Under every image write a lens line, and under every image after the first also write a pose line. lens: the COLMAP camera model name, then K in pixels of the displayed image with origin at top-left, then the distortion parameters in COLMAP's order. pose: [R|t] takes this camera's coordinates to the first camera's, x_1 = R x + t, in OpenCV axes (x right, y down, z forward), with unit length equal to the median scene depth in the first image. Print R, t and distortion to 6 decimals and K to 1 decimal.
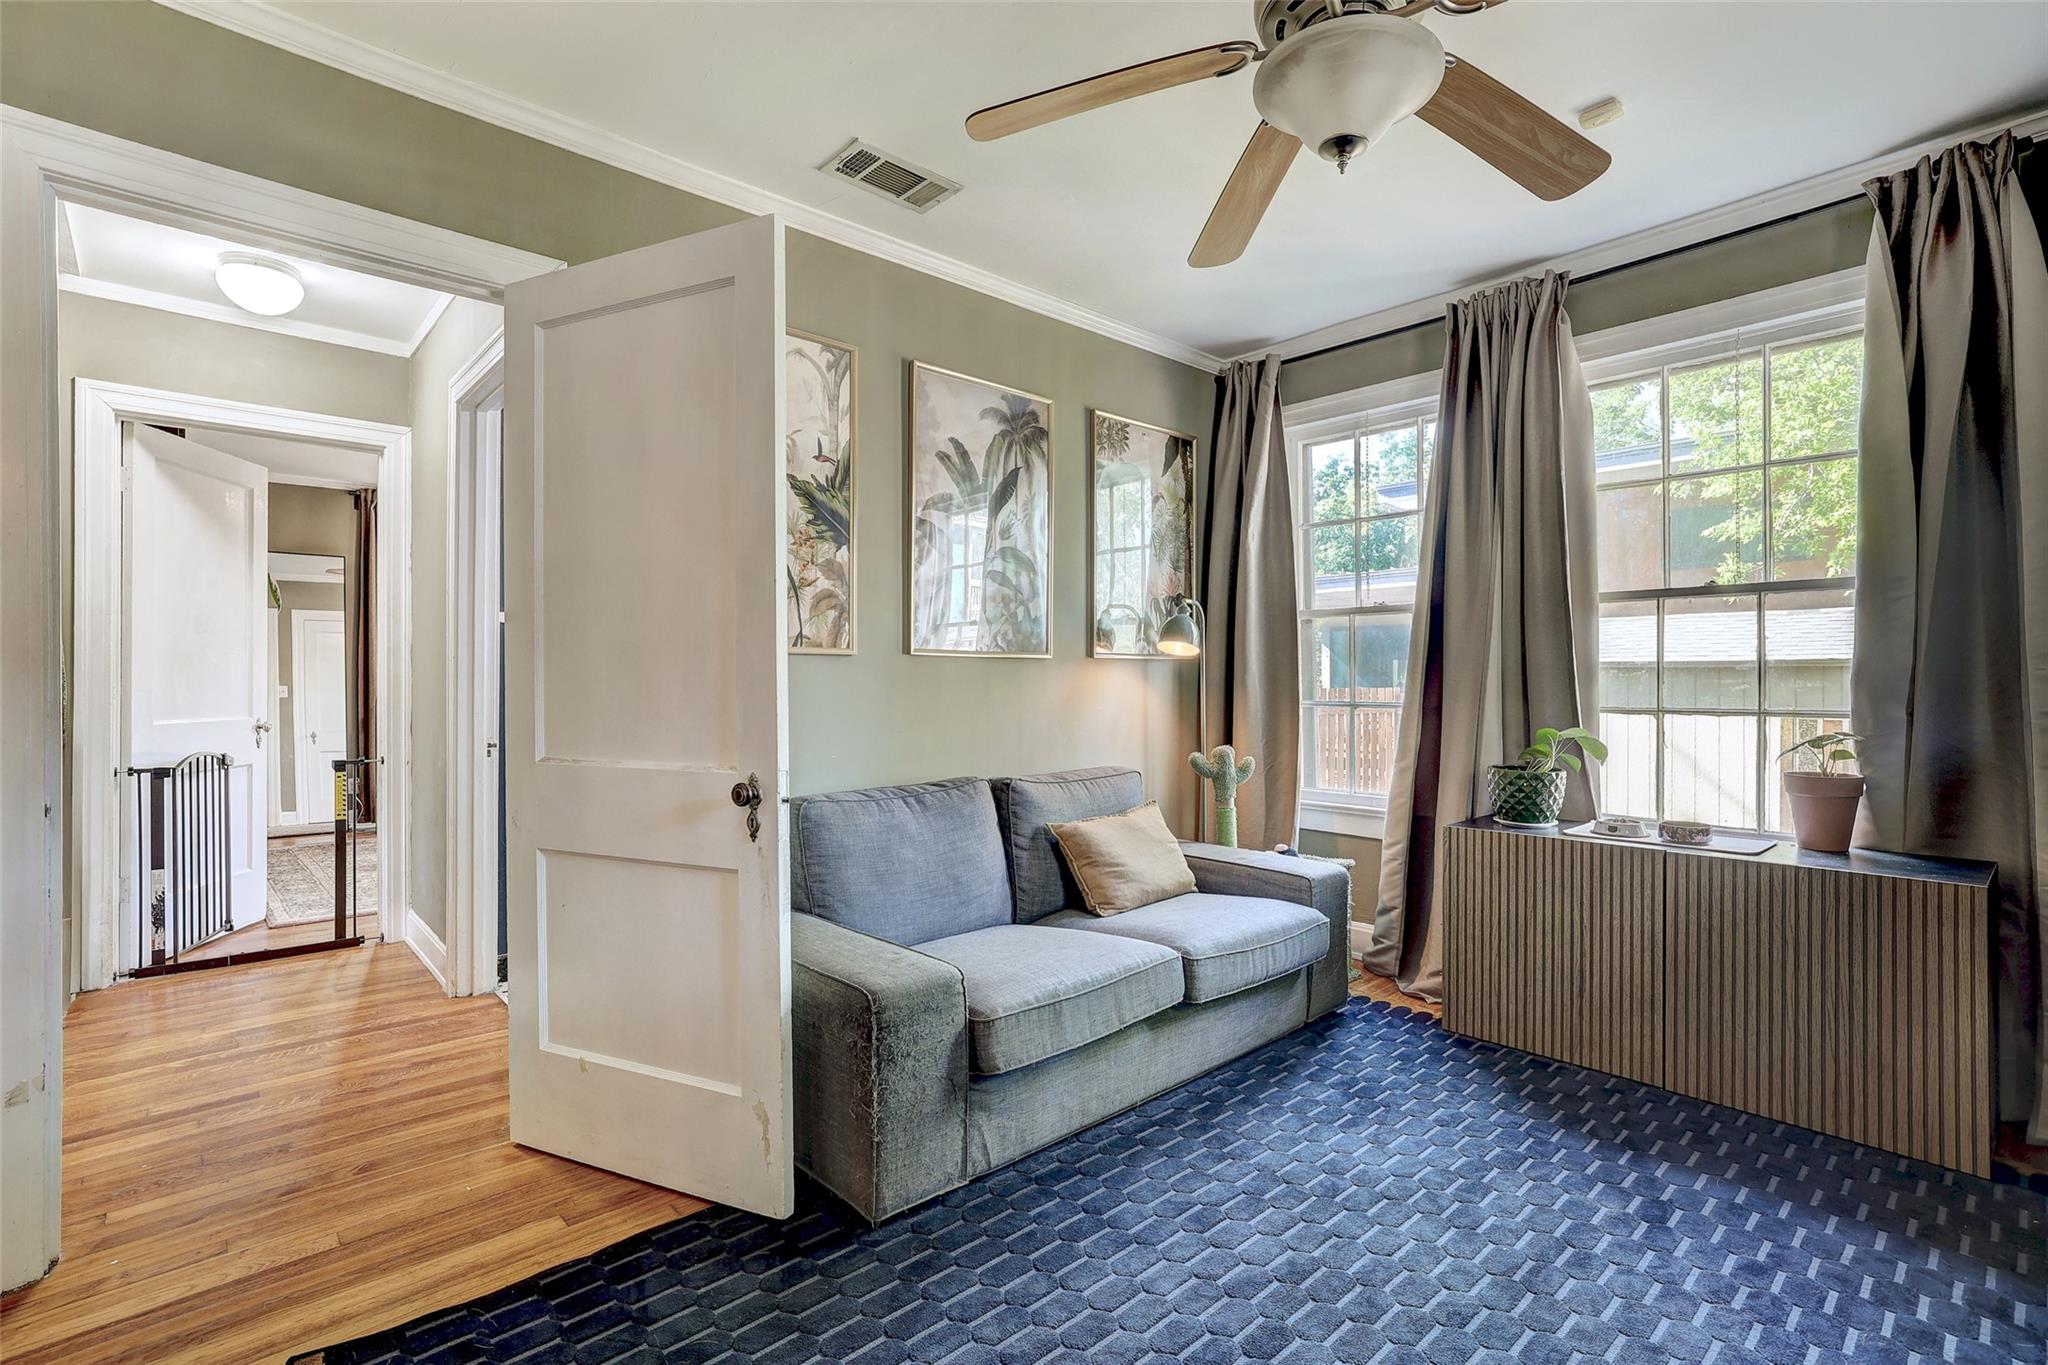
lens RADIAL K [[956.2, 0, 1015.1], [0, 956.2, 685.0], [0, 0, 1]] dist [0.001587, 0.000674]
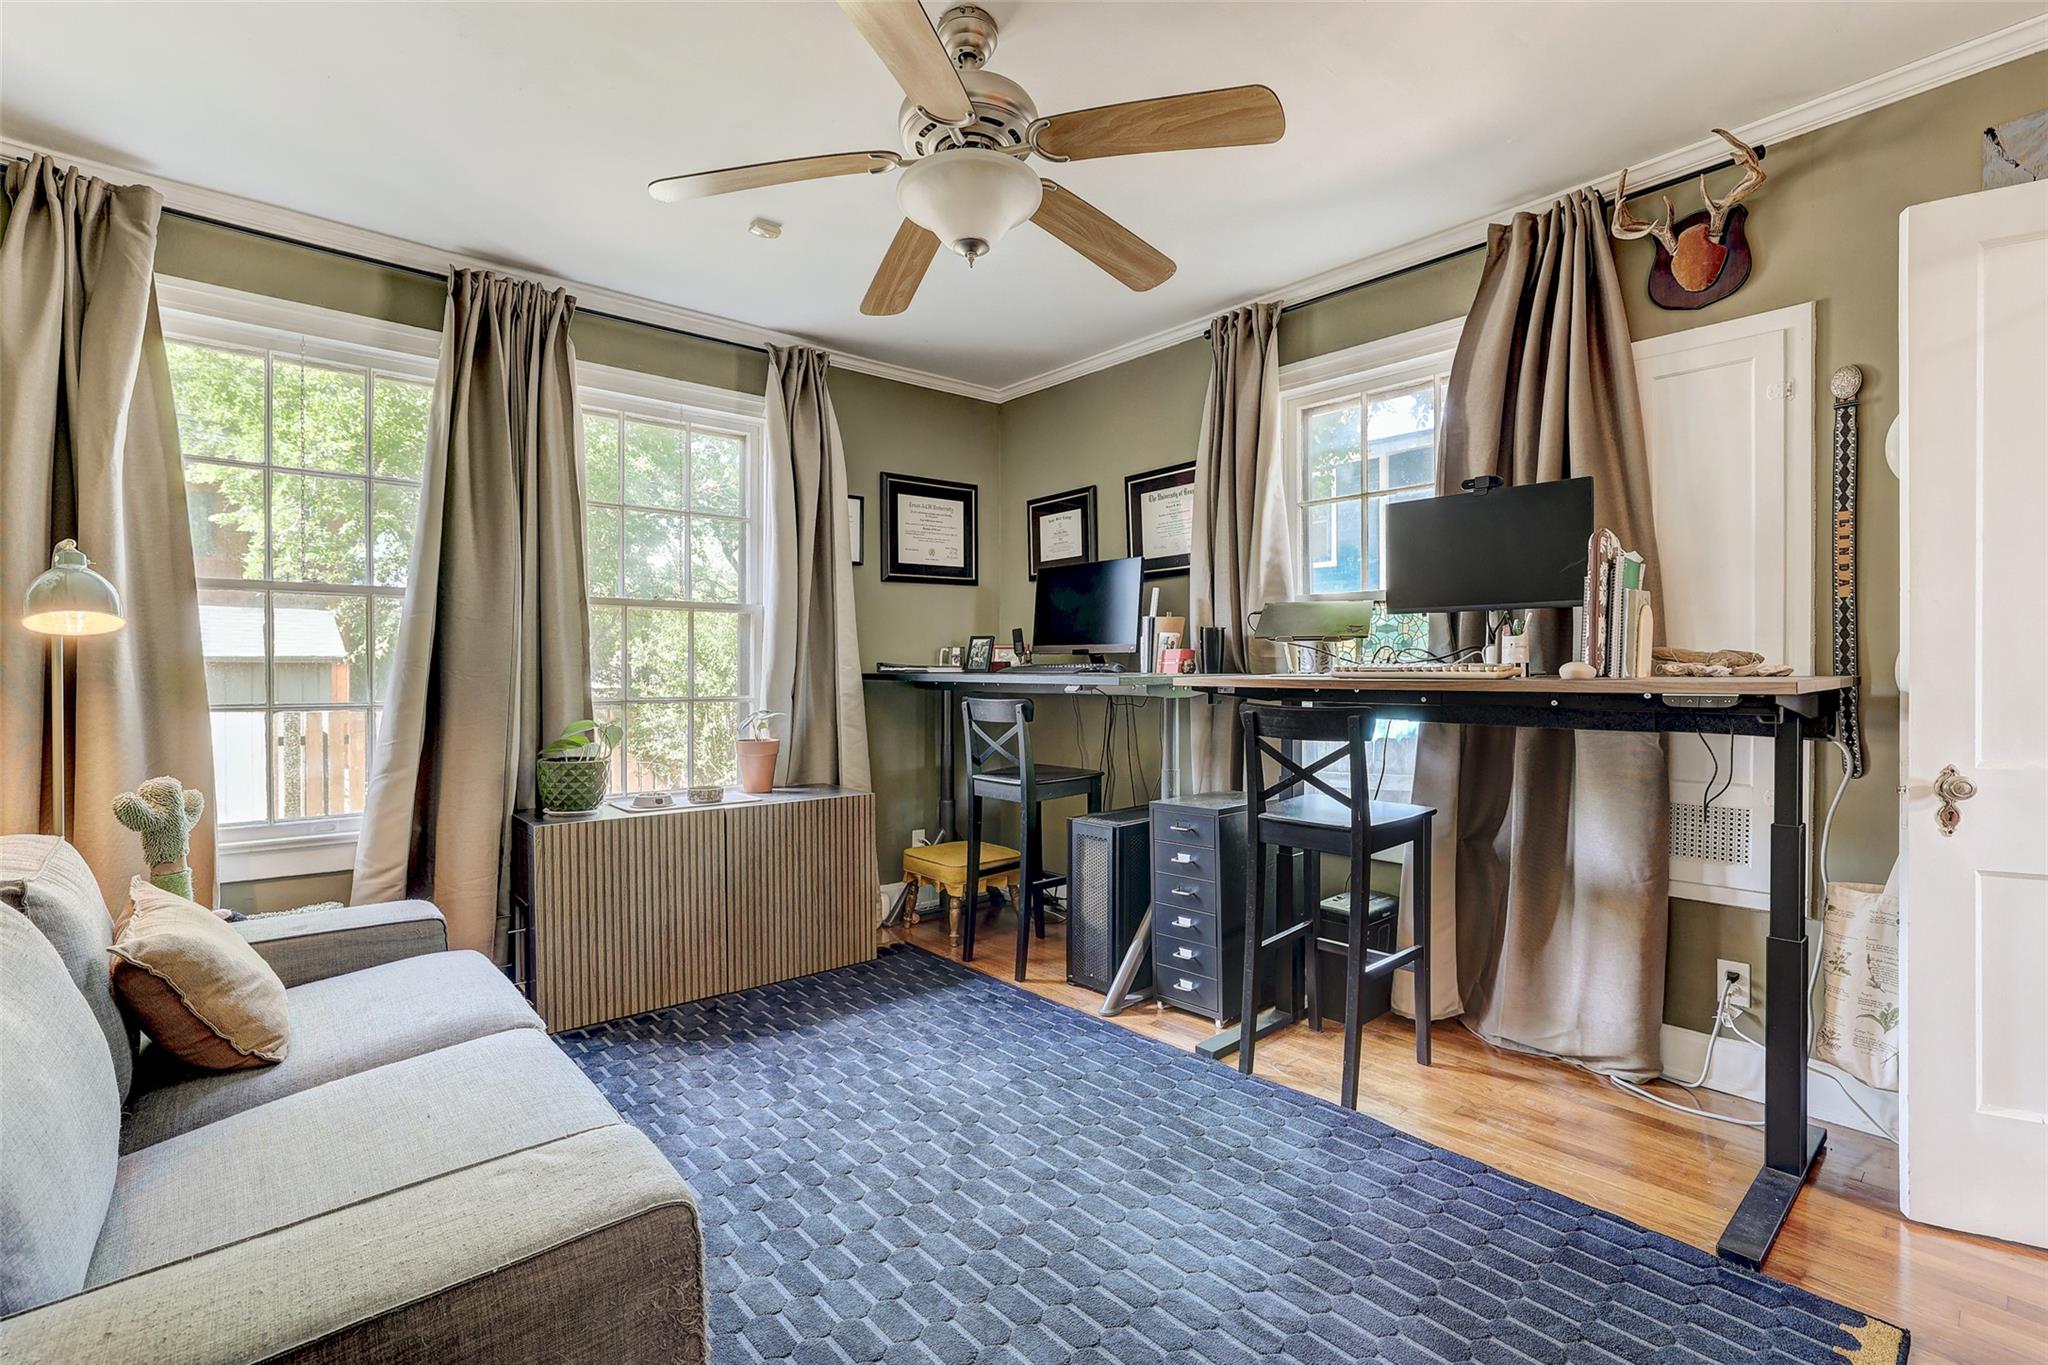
lens RADIAL K [[919.6, 0, 1013.6], [0, 919.6, 681.7], [0, 0, 1]] dist [-0.012860, 0.000220]
pose [[0.019458, -0.007940, 0.999779, -0.486335], [0.006411, 0.999949, 0.007817, -0.003129], [-0.999790, 0.006258, 0.019508, 0.526546]]
